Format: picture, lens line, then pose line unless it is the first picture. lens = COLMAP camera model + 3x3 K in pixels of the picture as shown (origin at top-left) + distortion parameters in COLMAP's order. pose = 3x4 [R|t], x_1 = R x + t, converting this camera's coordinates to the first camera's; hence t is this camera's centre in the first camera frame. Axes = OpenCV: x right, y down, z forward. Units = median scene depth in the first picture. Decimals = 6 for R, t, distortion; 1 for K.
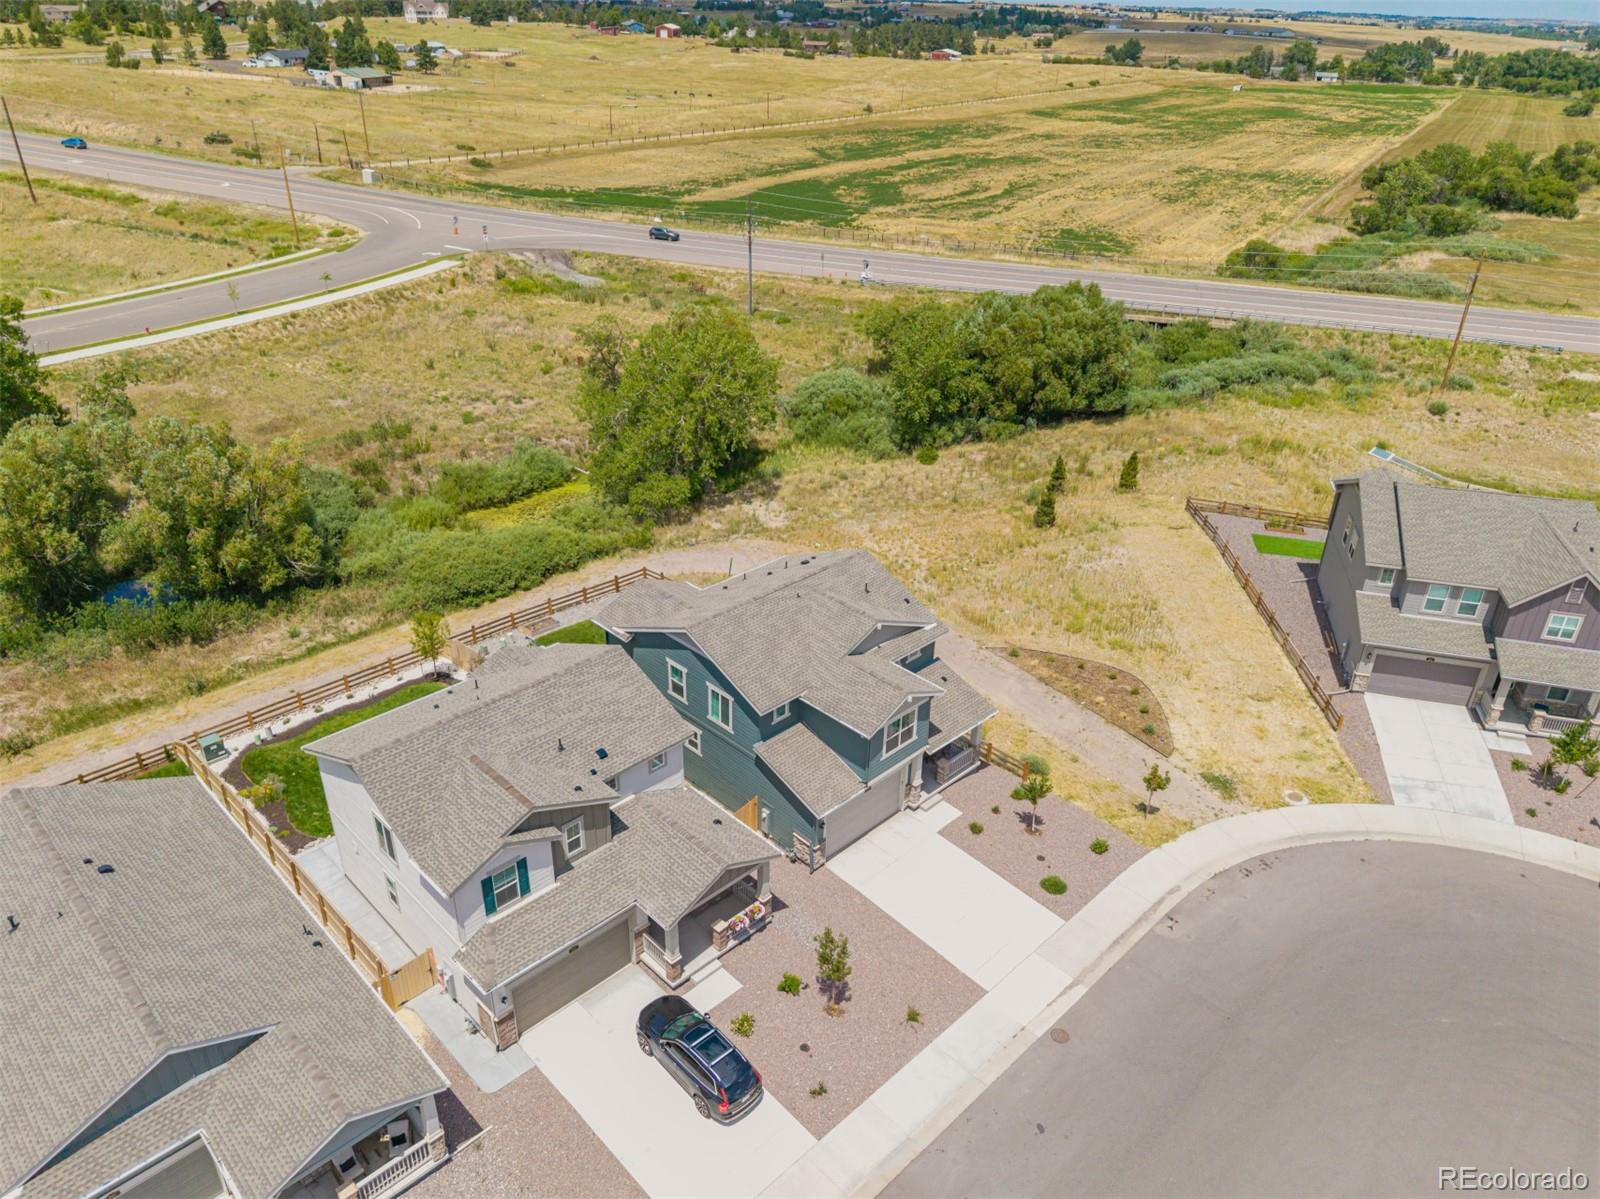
lens RADIAL K [[1098.4, 0, 797.2], [0, 1098.4, 627.5], [0, 0, 1]] dist [0.046137, -0.068428]
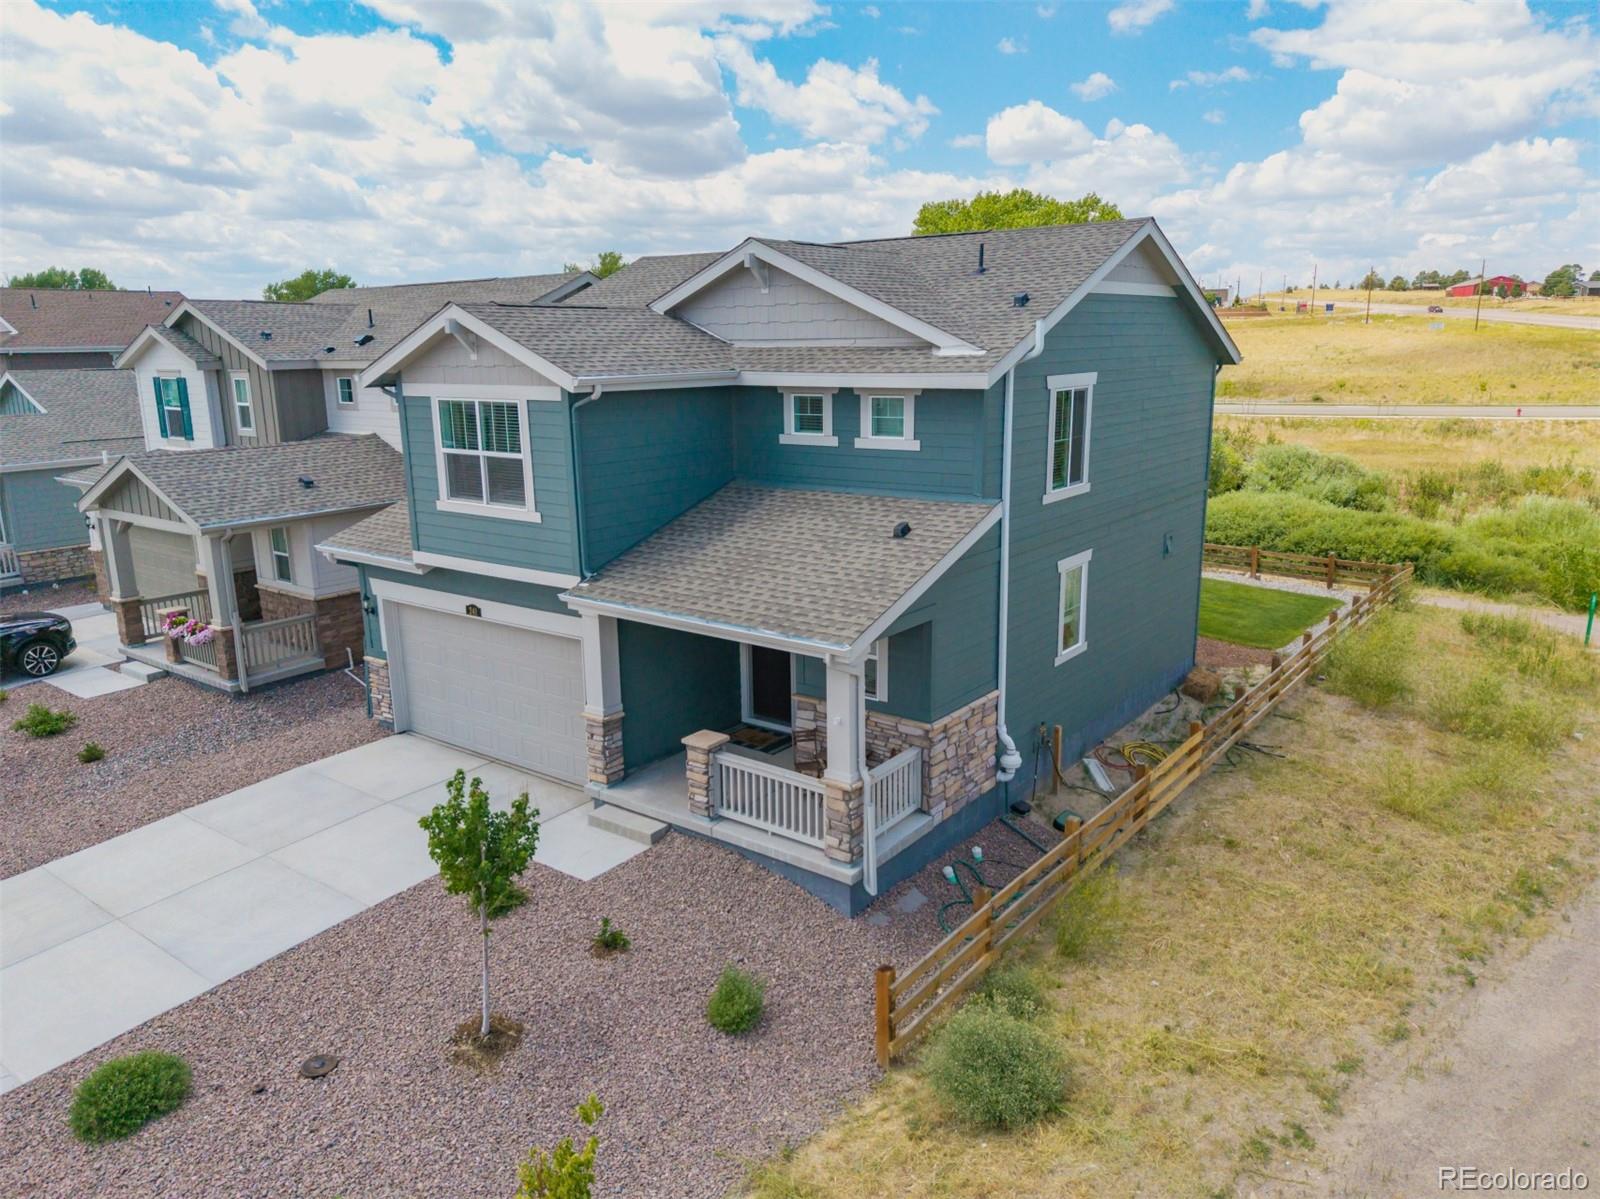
lens RADIAL K [[1122.7, 0, 799.7], [0, 1122.7, 593.0], [0, 0, 1]] dist [0.014524, -0.004586]
pose [[0.146161, 0.196699, -0.969508, 0.284823], [-0.475591, 0.873319, 0.105485, 0.029557], [0.867439, 0.445672, 0.221193, 0.627253]]
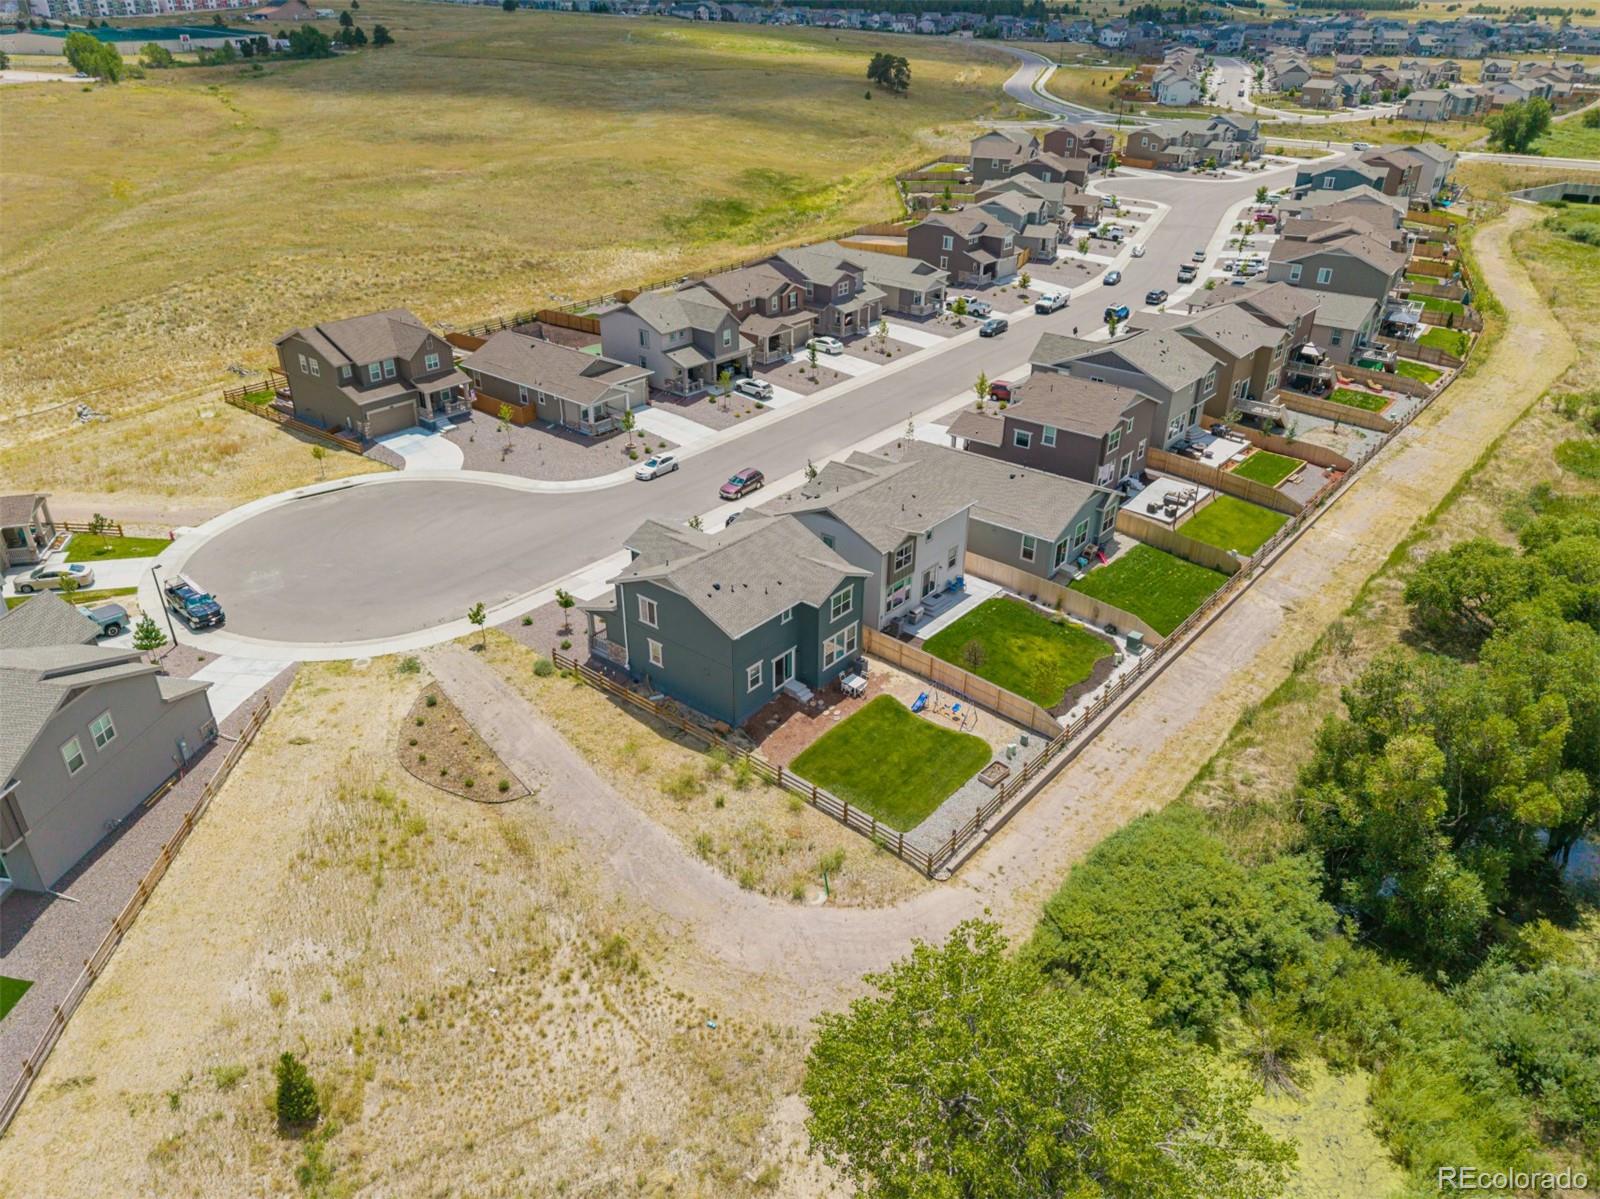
lens RADIAL K [[1115.0, 0, 795.2], [0, 1115.0, 592.7], [0, 0, 1]] dist [0.124819, -0.209900]
pose [[-0.994670, 0.027243, -0.099449, 0.030656], [-0.069409, 0.536339, 0.841144, -0.787730], [0.076254, 0.843563, -0.531590, 1.196375]]
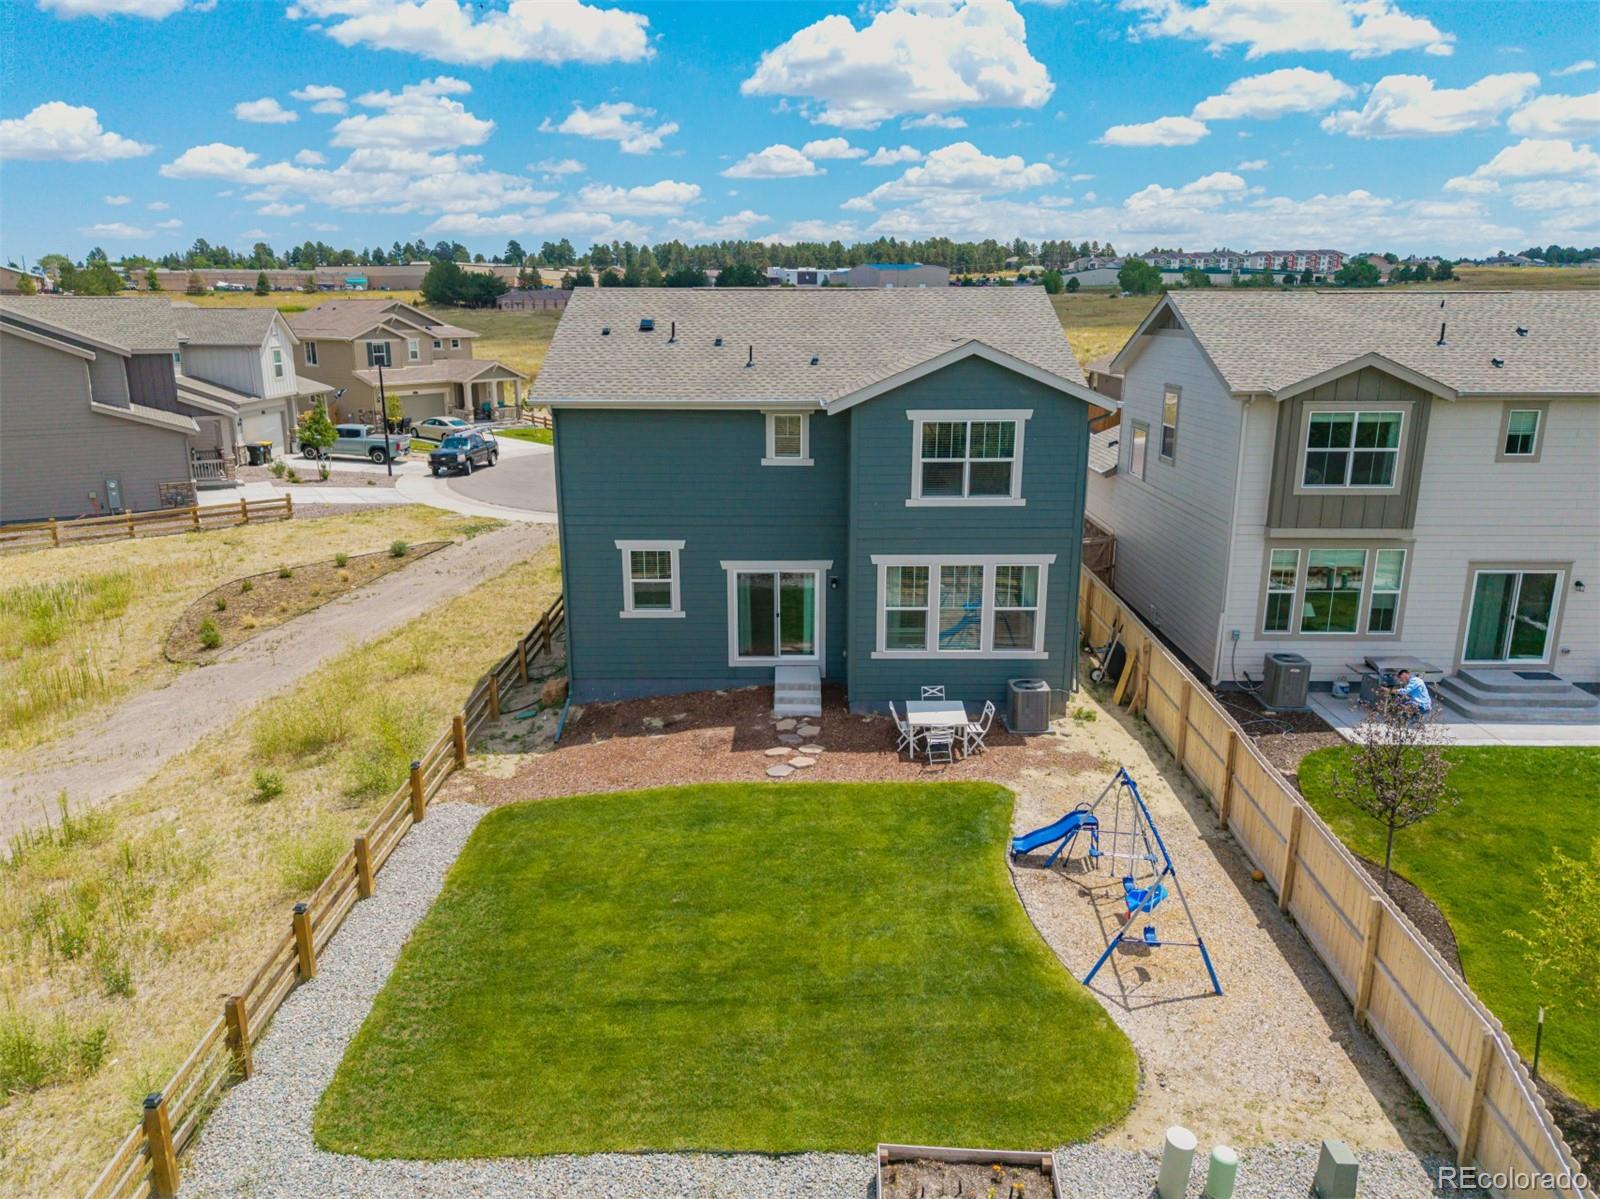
lens RADIAL K [[1122.7, 0, 799.7], [0, 1122.7, 593.0], [0, 0, 1]] dist [0.014524, -0.004586]
pose [[-0.710809, -0.188196, 0.677741, -0.275538], [0.337711, 0.753909, 0.563535, -0.159279], [-0.617010, 0.629447, -0.472330, 0.902477]]
